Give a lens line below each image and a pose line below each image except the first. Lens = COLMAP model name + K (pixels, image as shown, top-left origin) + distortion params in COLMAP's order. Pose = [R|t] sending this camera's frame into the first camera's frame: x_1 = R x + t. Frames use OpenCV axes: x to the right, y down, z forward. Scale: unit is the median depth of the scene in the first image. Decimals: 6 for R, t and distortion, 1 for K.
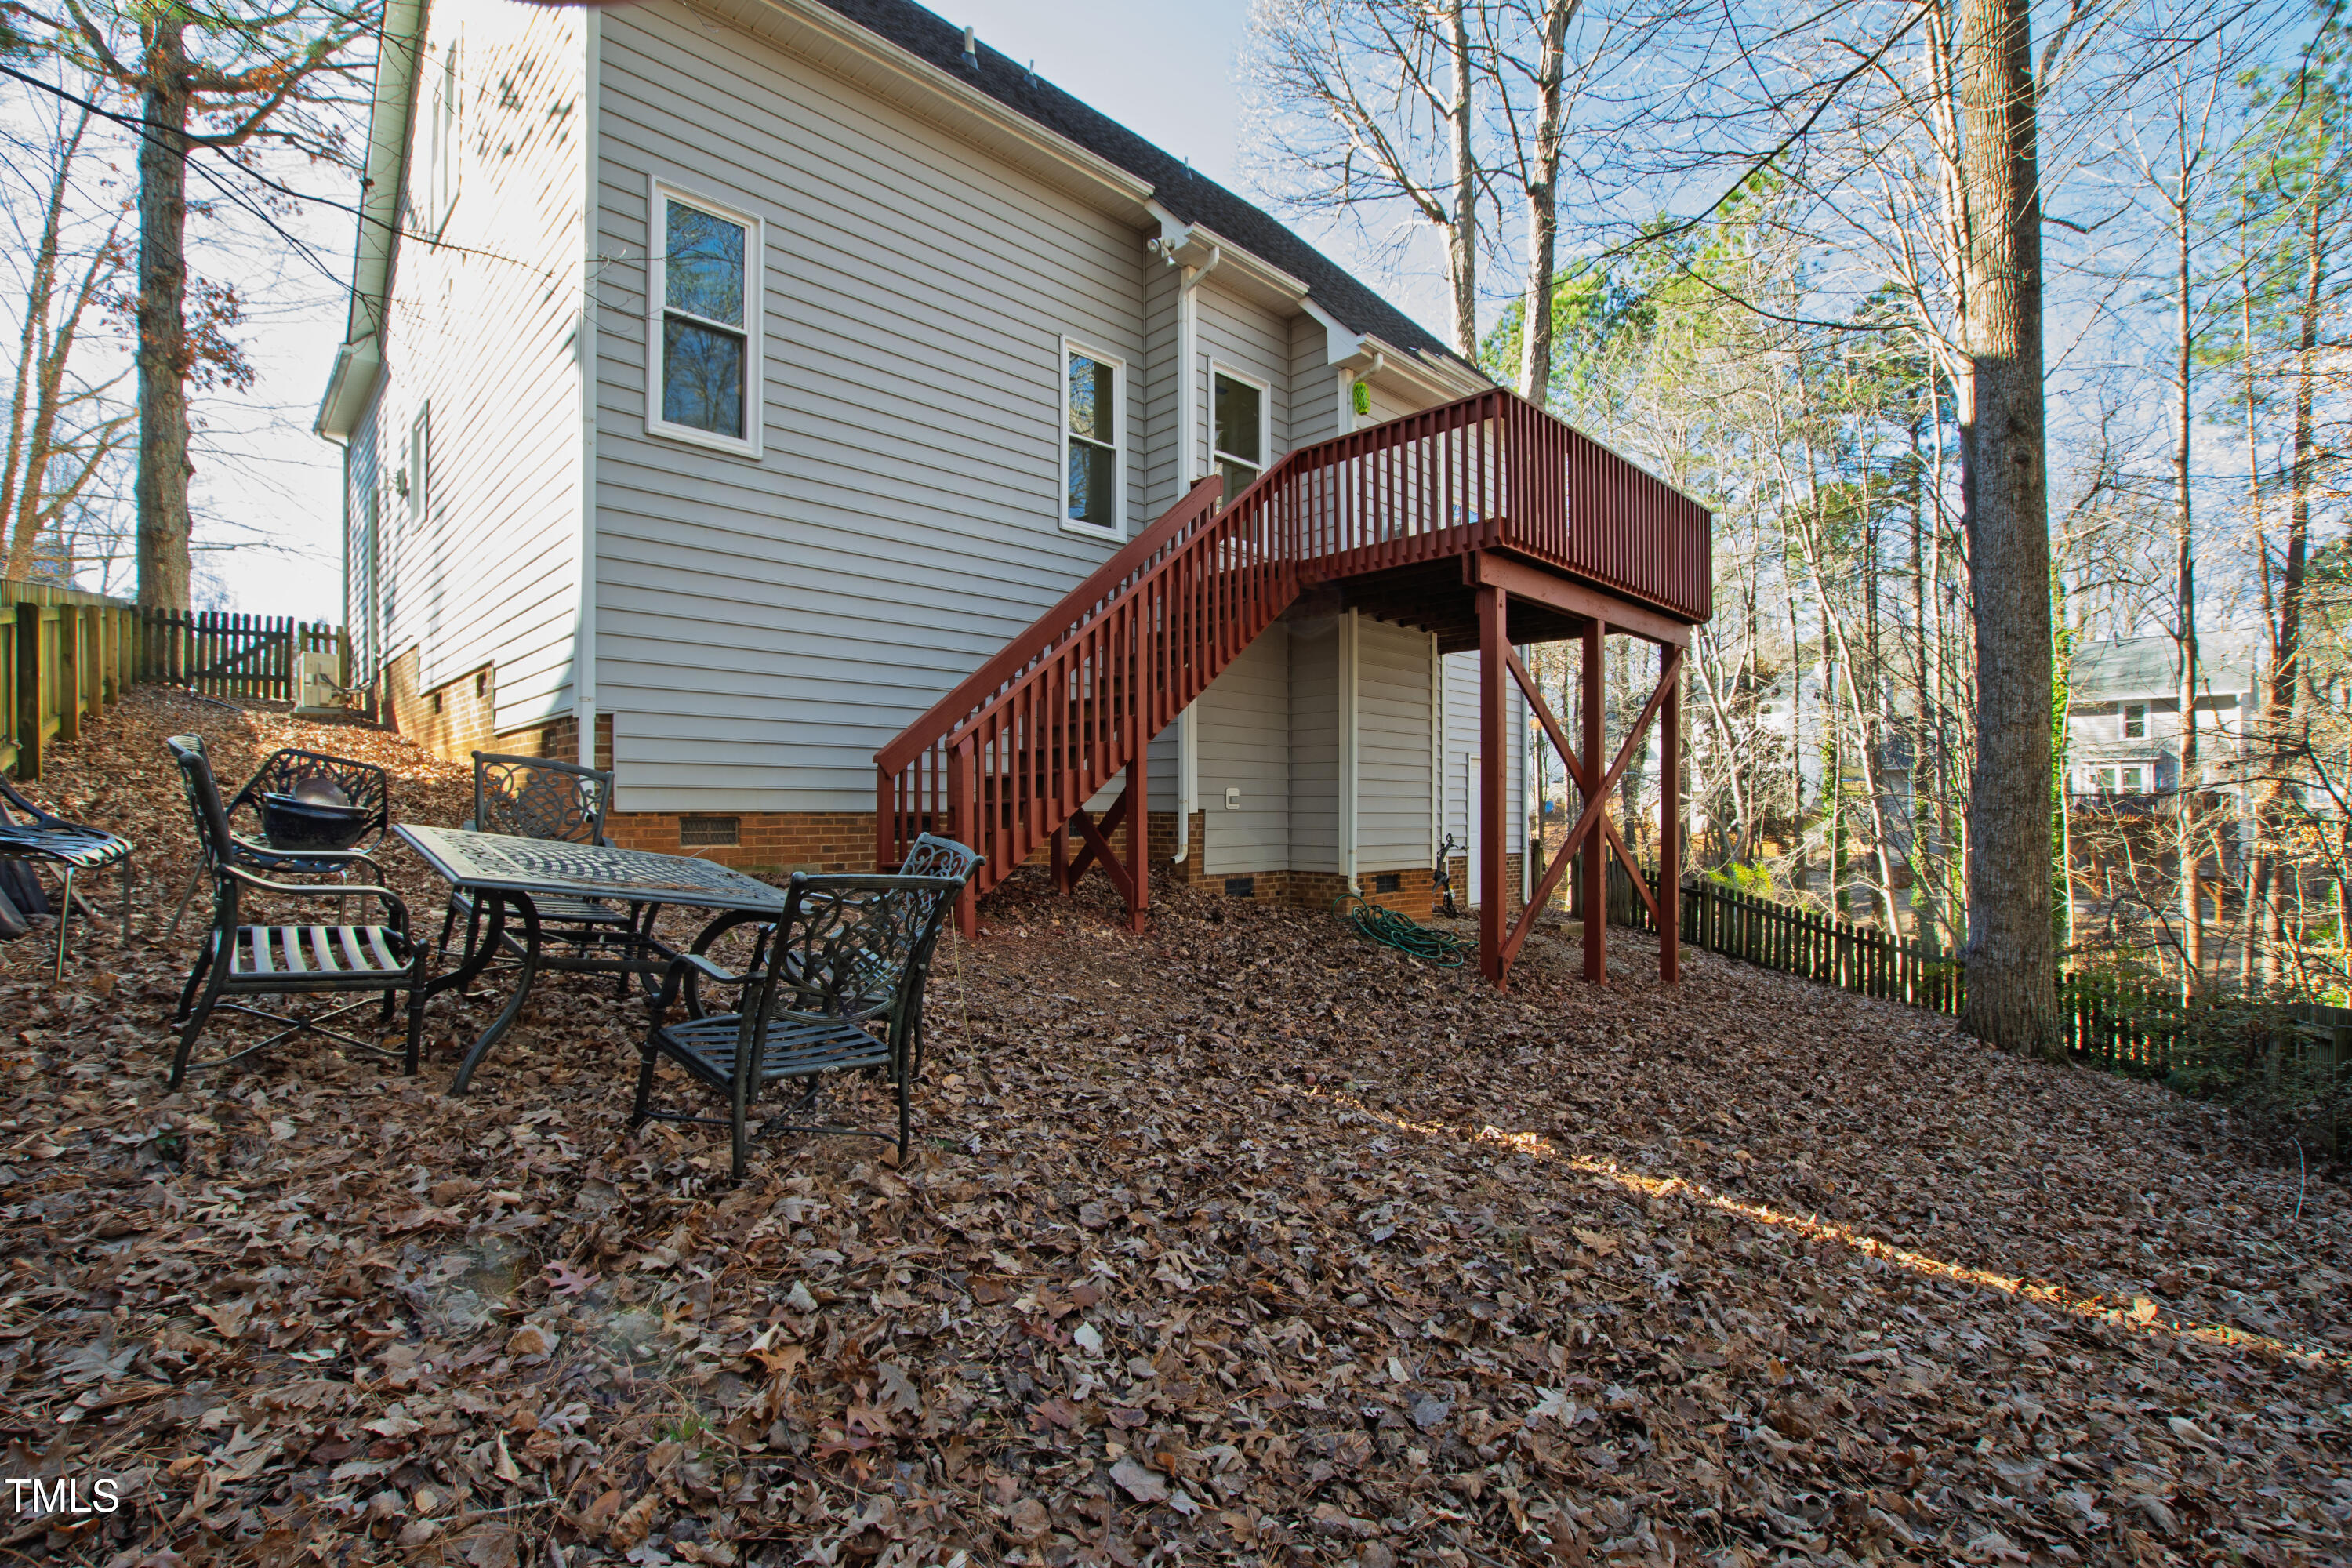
lens RADIAL K [[1040.1, 0, 1188.0], [0, 1040.1, 793.8], [0, 0, 1]] dist [0.010135, -0.005246]
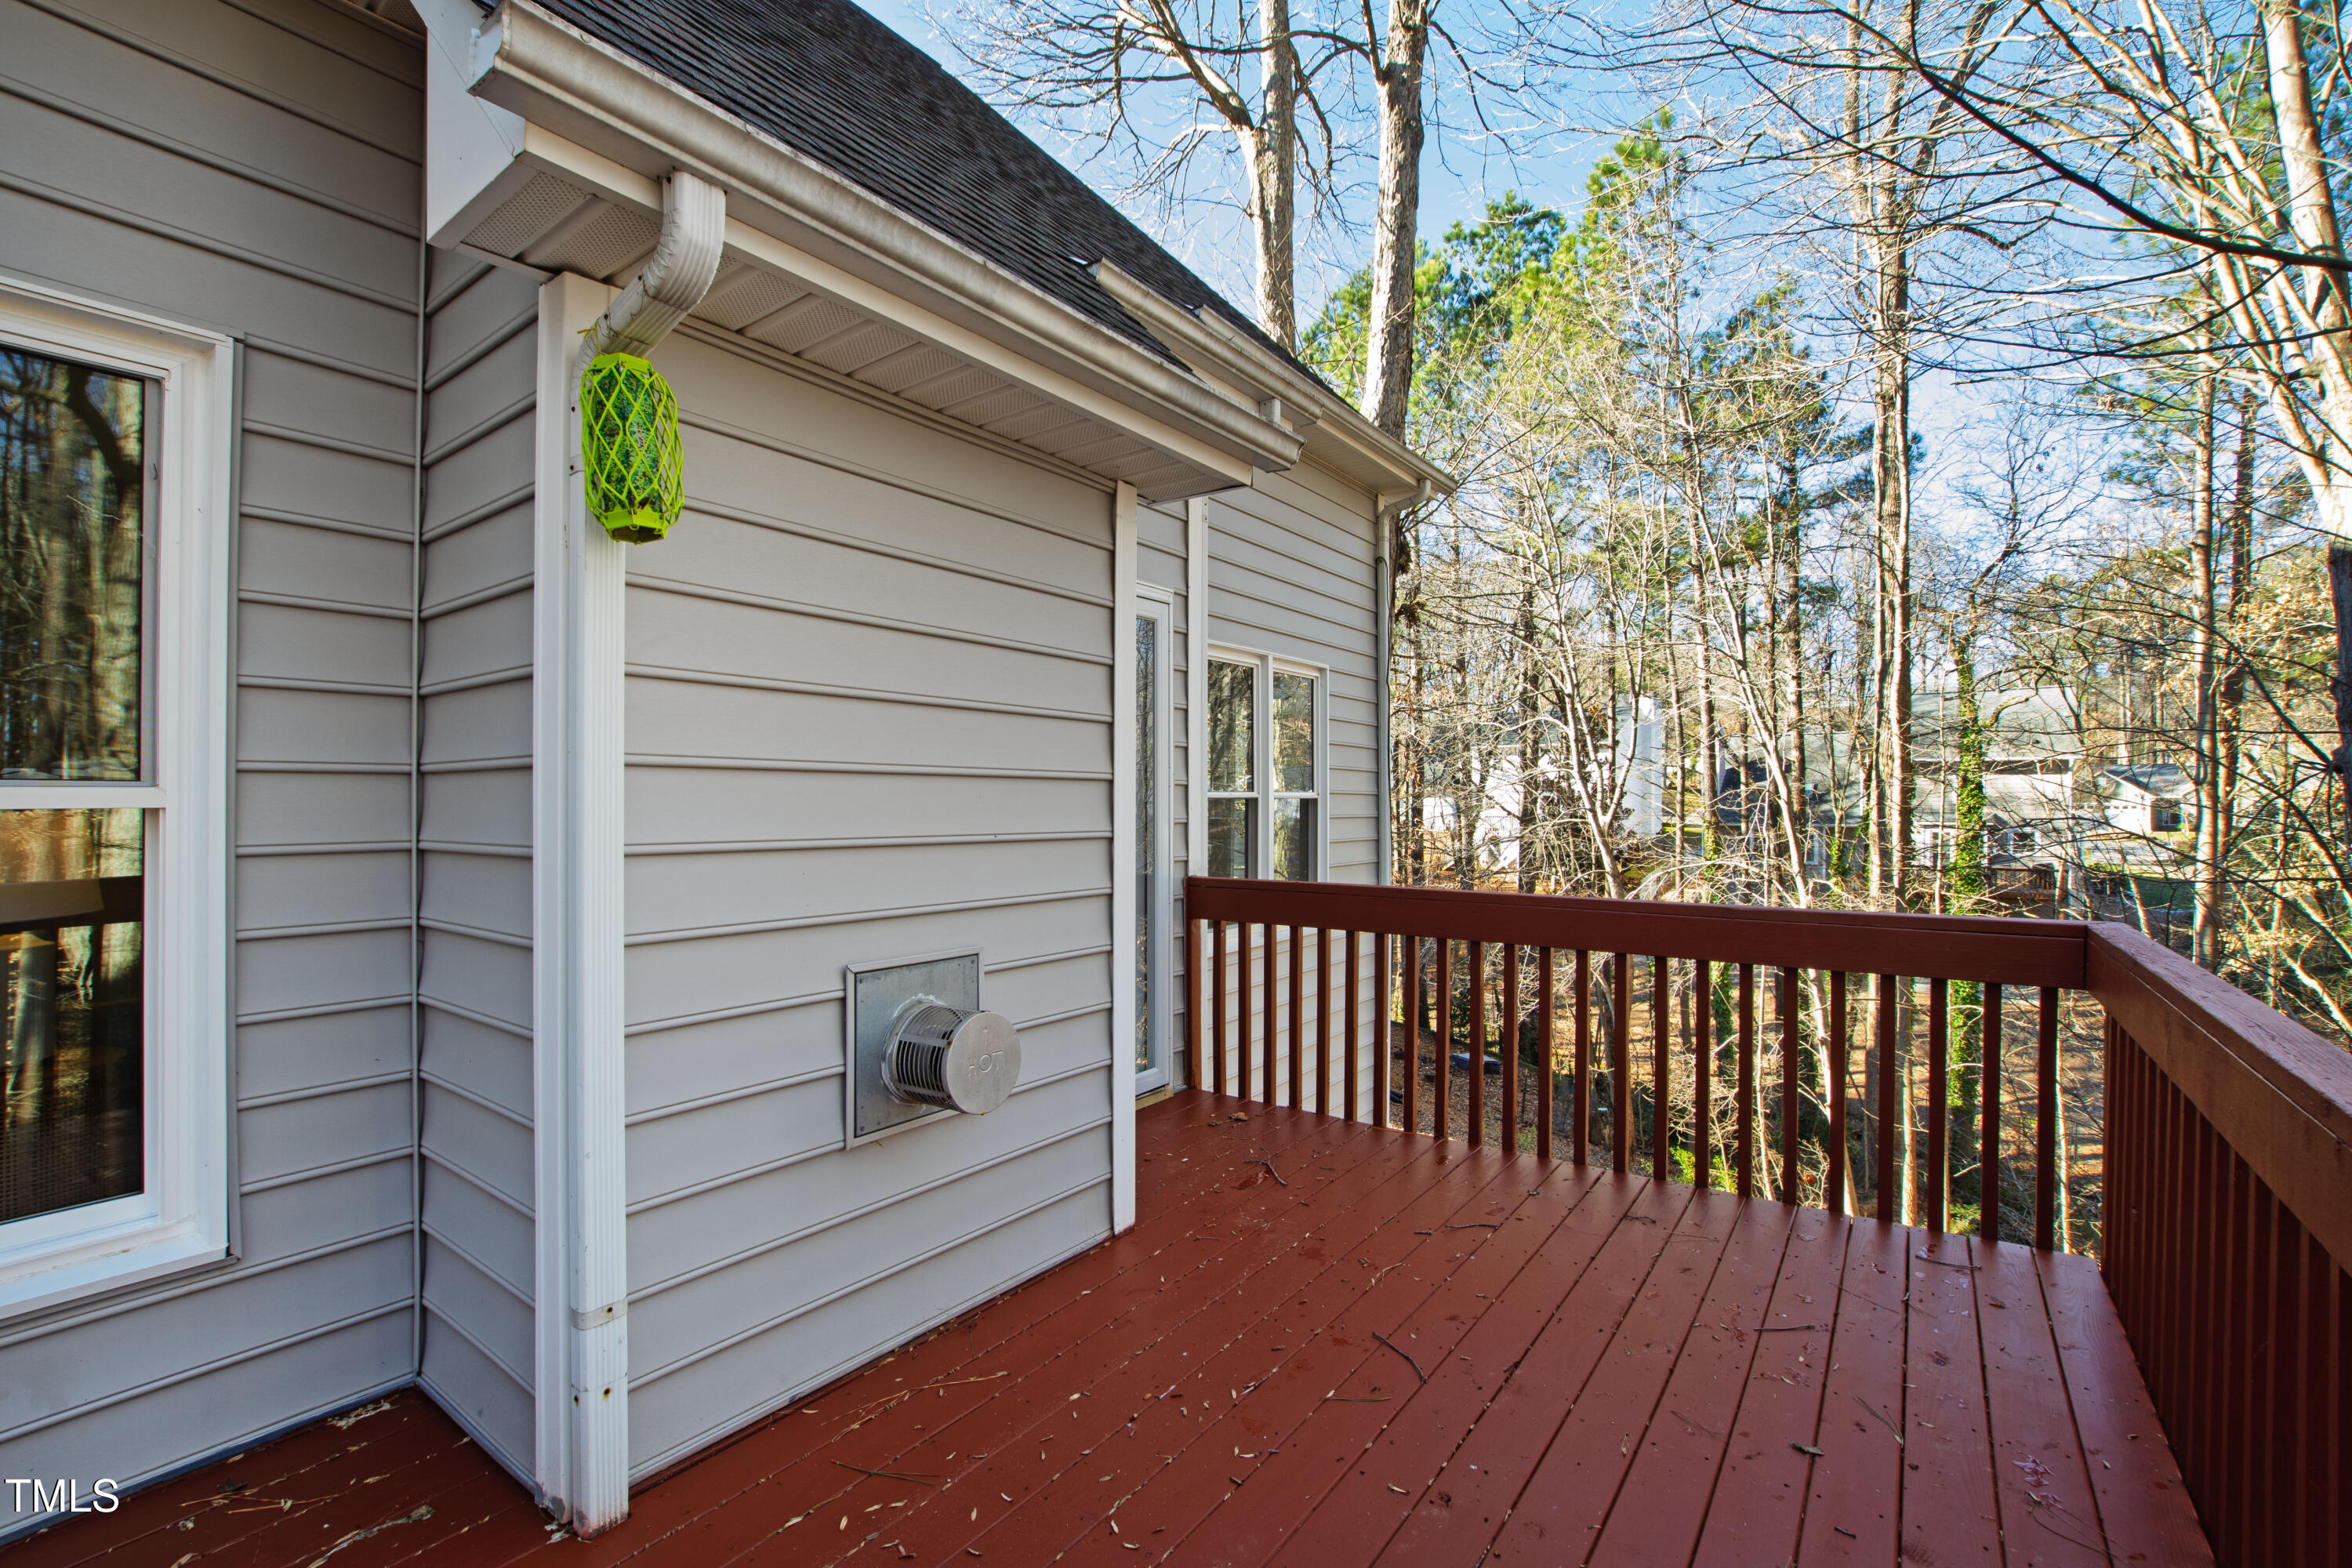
lens RADIAL K [[1040.1, 0, 1165.0], [0, 1040.1, 793.0], [0, 0, 1]] dist [0.010135, -0.005246]
pose [[0.989383, 0.003937, 0.145279, 0.109456], [-0.005444, 0.999935, 0.009977, -0.155124], [-0.145230, -0.010662, 0.989340, 0.390264]]
